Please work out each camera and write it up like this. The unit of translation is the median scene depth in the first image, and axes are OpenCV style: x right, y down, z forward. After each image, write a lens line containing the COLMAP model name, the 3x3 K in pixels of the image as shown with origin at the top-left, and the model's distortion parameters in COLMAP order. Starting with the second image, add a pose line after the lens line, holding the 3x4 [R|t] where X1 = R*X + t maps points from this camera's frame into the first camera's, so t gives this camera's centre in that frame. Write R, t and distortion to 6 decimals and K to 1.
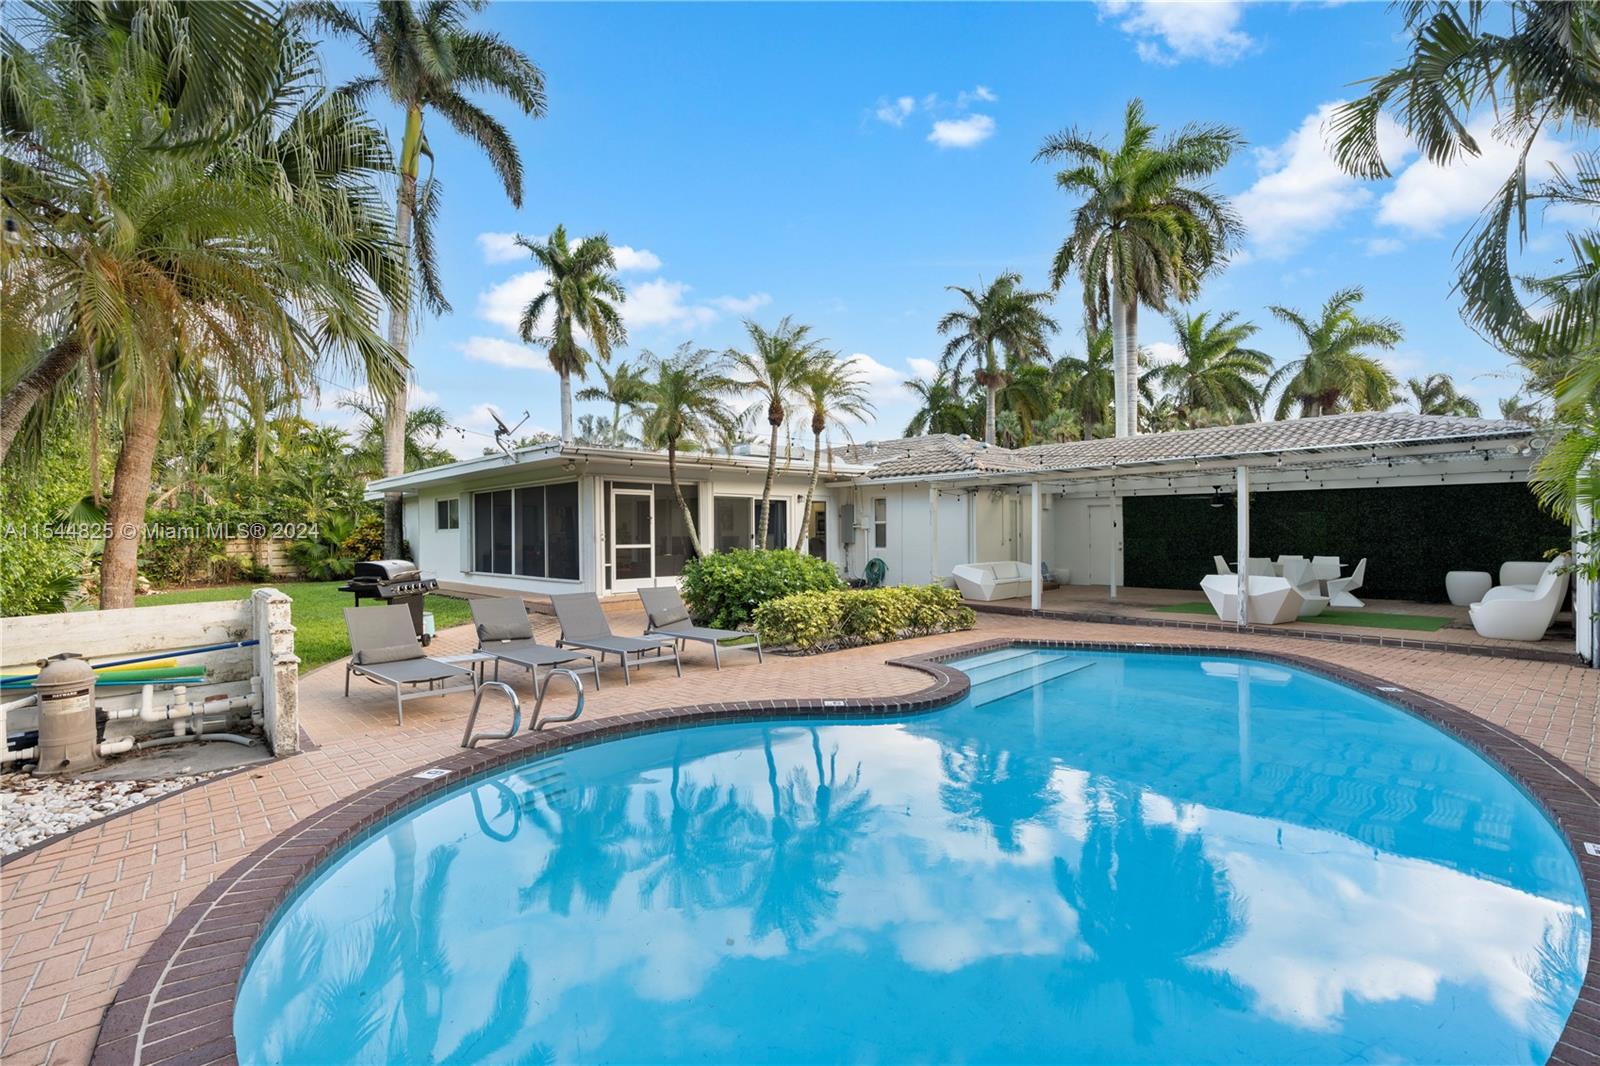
lens RADIAL K [[800.0, 0, 800.0], [0, 800.0, 533.0], [0, 0, 1]] dist [0.000280, -0.000023]
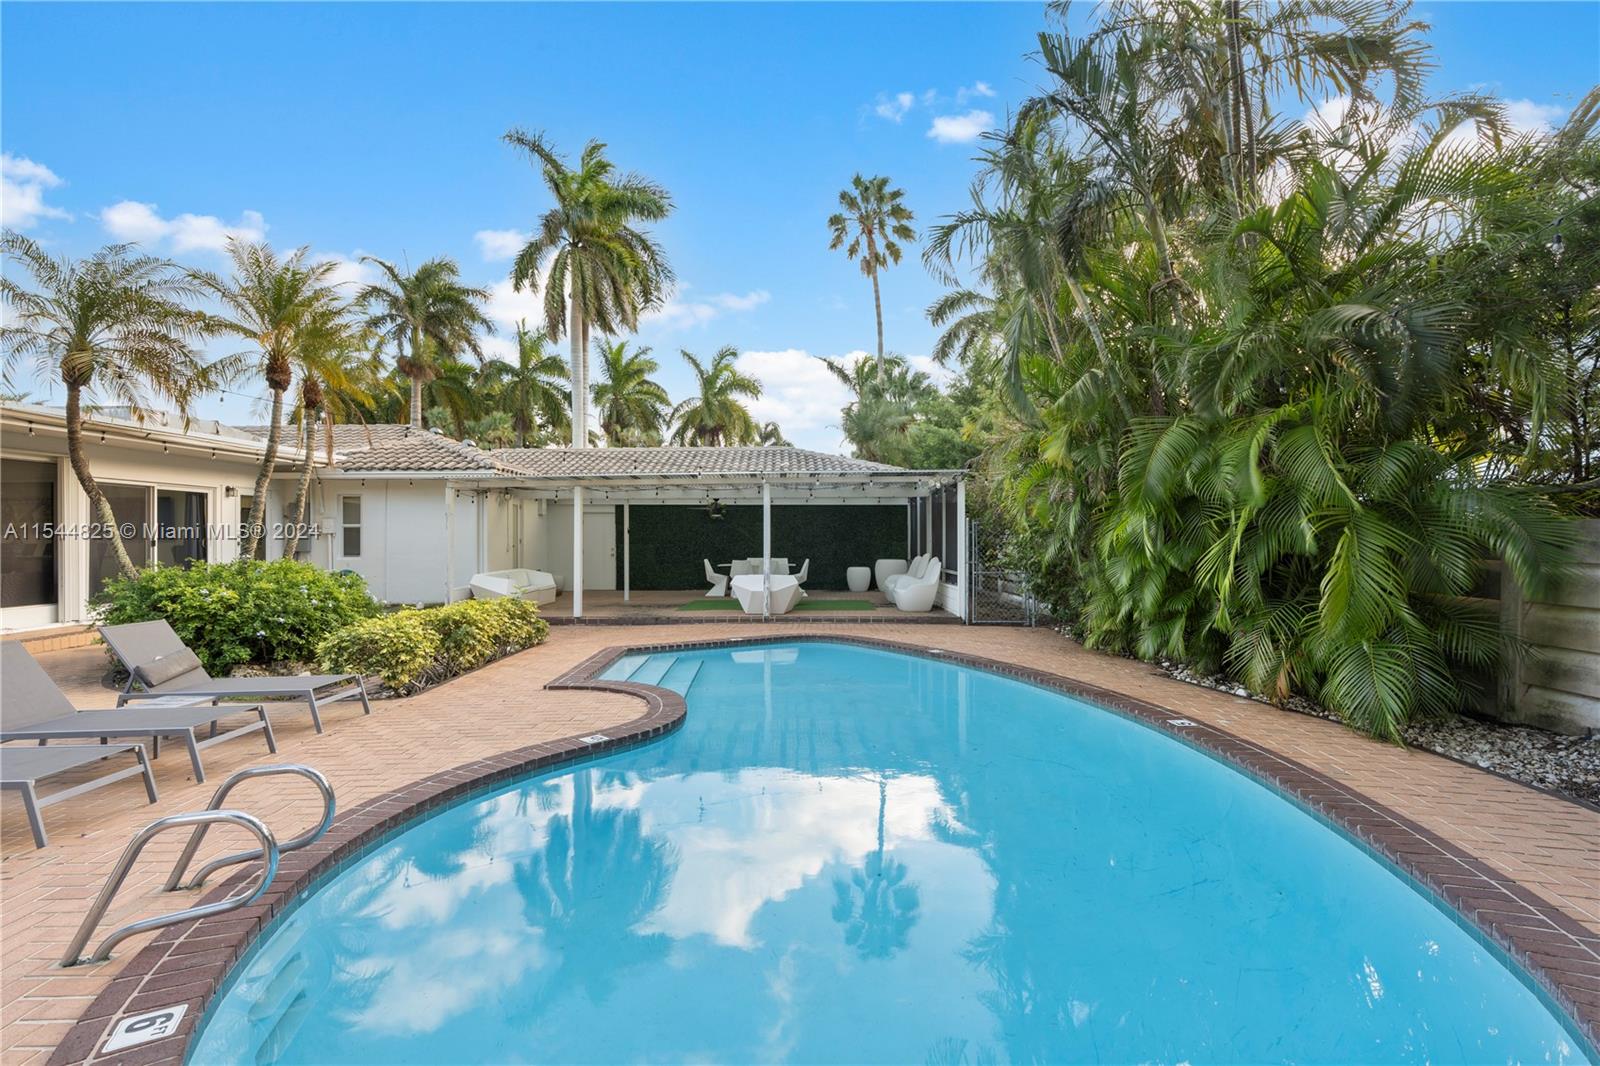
lens RADIAL K [[775.4, 0, 799.8], [0, 775.4, 539.3], [0, 0, 1]] dist [-0.001648, -0.000082]
pose [[0.651958, 0.002551, 0.758251, -0.186876], [0.000020, 0.999994, -0.003381, 0.002912], [-0.758255, 0.002220, 0.651955, 0.133237]]
